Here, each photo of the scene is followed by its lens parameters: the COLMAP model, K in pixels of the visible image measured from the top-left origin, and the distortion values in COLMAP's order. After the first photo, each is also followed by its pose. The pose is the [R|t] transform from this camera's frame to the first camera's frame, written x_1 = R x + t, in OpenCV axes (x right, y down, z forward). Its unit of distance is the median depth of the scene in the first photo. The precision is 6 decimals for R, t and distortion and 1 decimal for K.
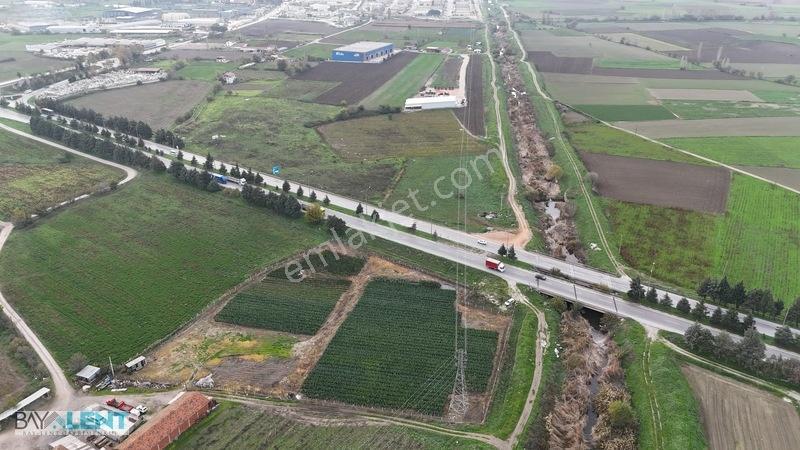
lens RADIAL K [[589.0, 0, 400.0], [0, 589.0, 225.0], [0, 0, 1]] dist [0.071048, -0.069270]
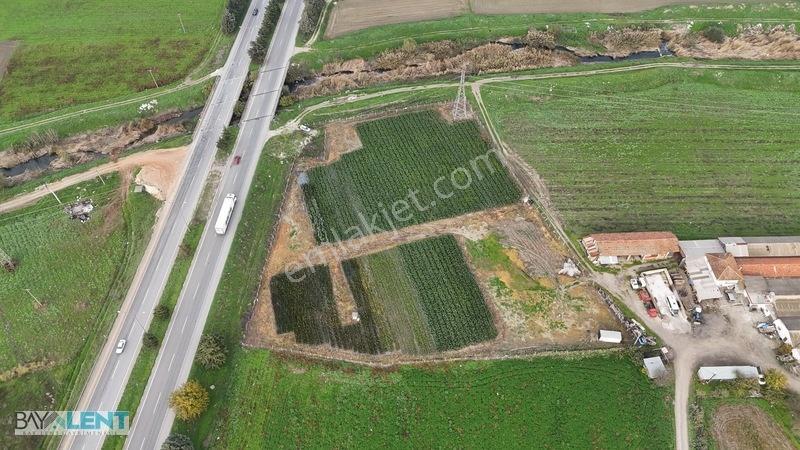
lens RADIAL K [[589.0, 0, 400.0], [0, 589.0, 225.0], [0, 0, 1]] dist [0.071048, -0.069270]
pose [[-0.521820, -0.658884, 0.541826, -0.463223], [0.375486, 0.392914, 0.839422, -0.493593], [-0.765972, 0.641476, 0.042371, 0.780194]]
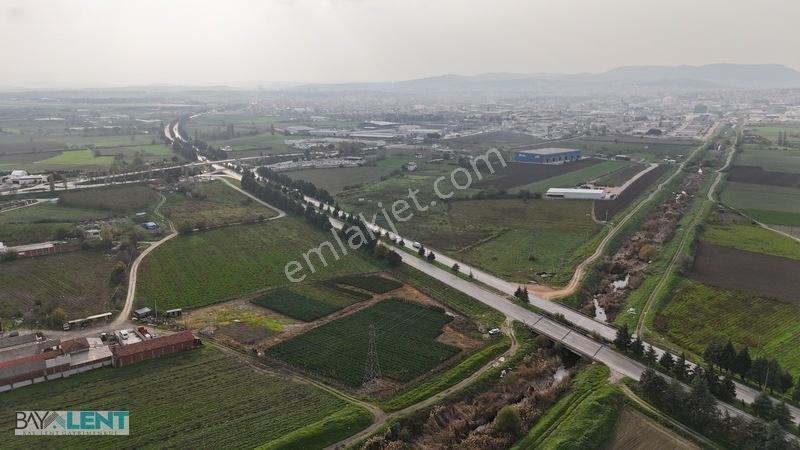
lens RADIAL K [[589.0, 0, 400.0], [0, 589.0, 225.0], [0, 0, 1]] dist [0.071048, -0.069270]
pose [[0.910120, 0.097969, -0.402596, 0.355988], [-0.178790, 0.969389, -0.168285, 0.126717], [0.373785, 0.225139, 0.899776, -0.011518]]
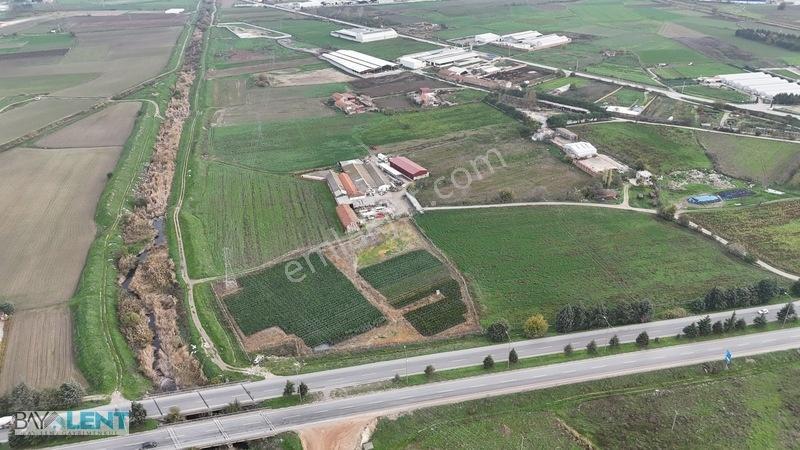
lens RADIAL K [[589.0, 0, 400.0], [0, 589.0, 225.0], [0, 0, 1]] dist [0.071048, -0.069270]
pose [[-0.677734, 0.353163, -0.644944, 0.497036], [-0.290048, 0.677586, 0.675832, -0.661322], [0.675684, 0.645099, -0.356789, 1.149480]]
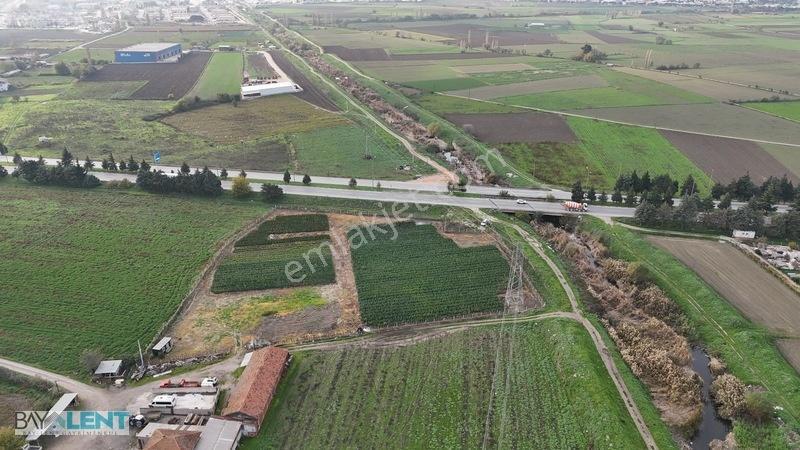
lens RADIAL K [[589.0, 0, 400.0], [0, 589.0, 225.0], [0, 0, 1]] dist [0.071048, -0.069270]
pose [[0.905875, -0.164939, 0.390109, -0.312379], [0.176160, 0.984336, 0.007117, 0.082833], [-0.385173, 0.062275, 0.920741, 0.056103]]
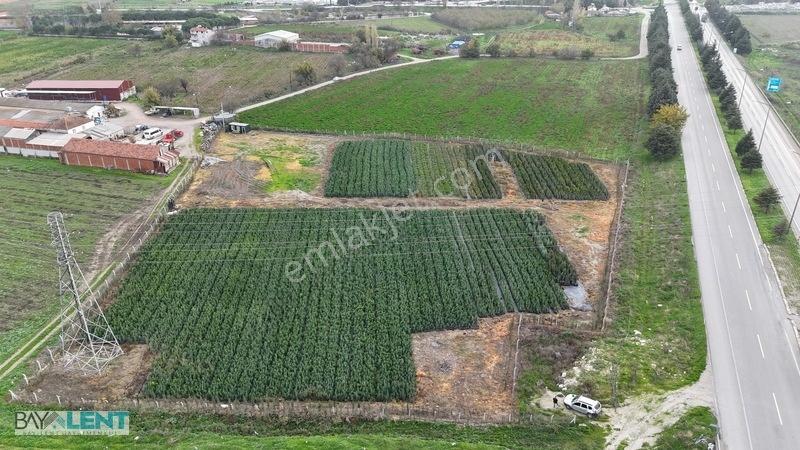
lens RADIAL K [[589.0, 0, 400.0], [0, 589.0, 225.0], [0, 0, 1]] dist [0.071048, -0.069270]
pose [[0.253107, 0.414077, -0.874344, 0.321173], [-0.408953, 0.864848, 0.291195, 0.002426], [0.876752, 0.283862, 0.388237, 0.646448]]
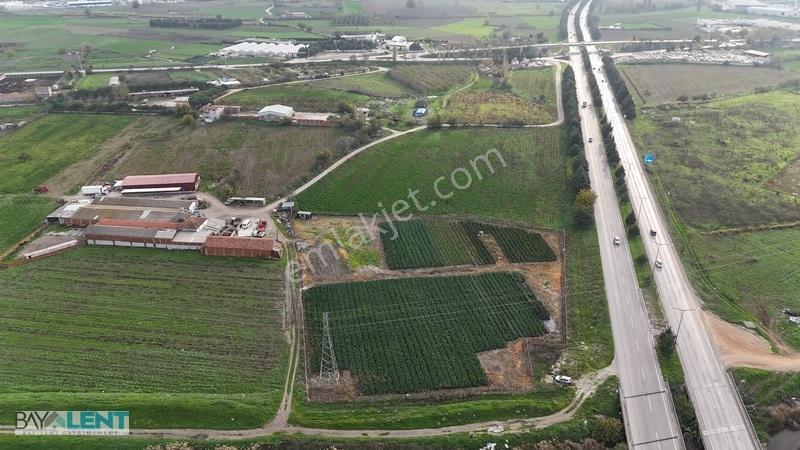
lens RADIAL K [[589.0, 0, 400.0], [0, 589.0, 225.0], [0, 0, 1]] dist [0.071048, -0.069270]
pose [[0.385813, 0.396480, -0.833038, 0.506178], [-0.388304, 0.888859, 0.243209, -0.098836], [0.836880, 0.229638, 0.496888, 0.386666]]
